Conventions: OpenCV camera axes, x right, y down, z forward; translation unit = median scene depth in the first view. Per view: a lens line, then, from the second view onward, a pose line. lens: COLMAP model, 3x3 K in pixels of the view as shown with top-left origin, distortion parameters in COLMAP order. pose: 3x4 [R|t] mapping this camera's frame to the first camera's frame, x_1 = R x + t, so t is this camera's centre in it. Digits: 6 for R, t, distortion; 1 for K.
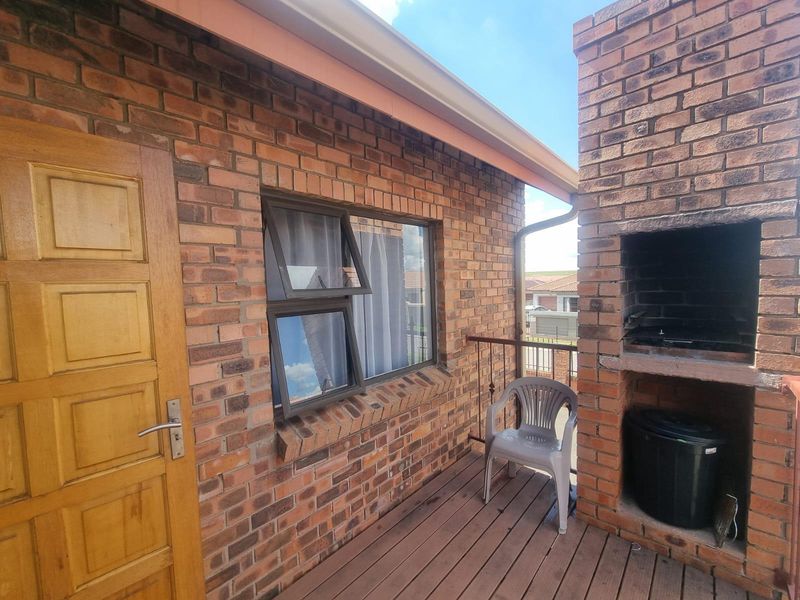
lens RADIAL K [[327.9, 0, 399.3], [0, 327.9, 302.5], [0, 0, 1]] dist [-0.008532, 0.001304]
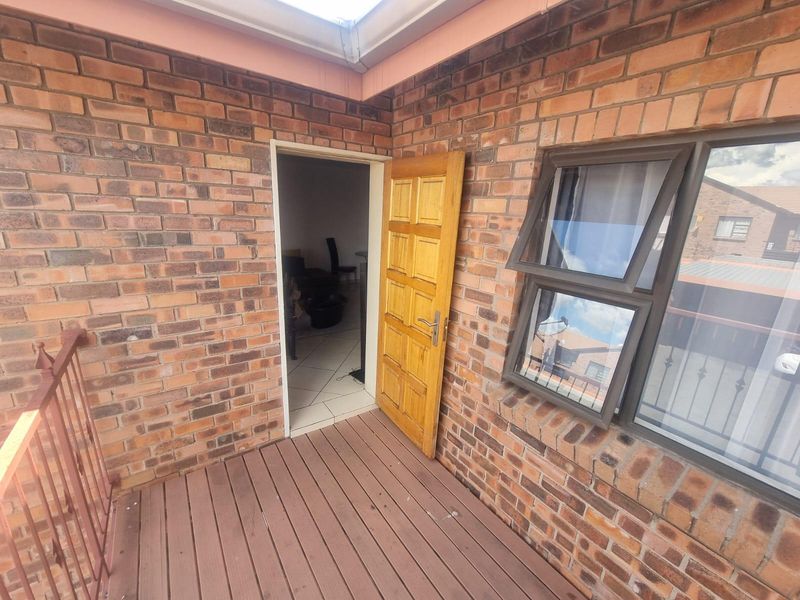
lens RADIAL K [[327.9, 0, 399.5], [0, 327.9, 303.8], [0, 0, 1]] dist [-0.008532, 0.001304]
pose [[-0.195534, 0.286671, -0.937863, 0.683327], [-0.101834, 0.945218, 0.310150, -0.181649], [0.975395, 0.156152, -0.155629, 0.813257]]
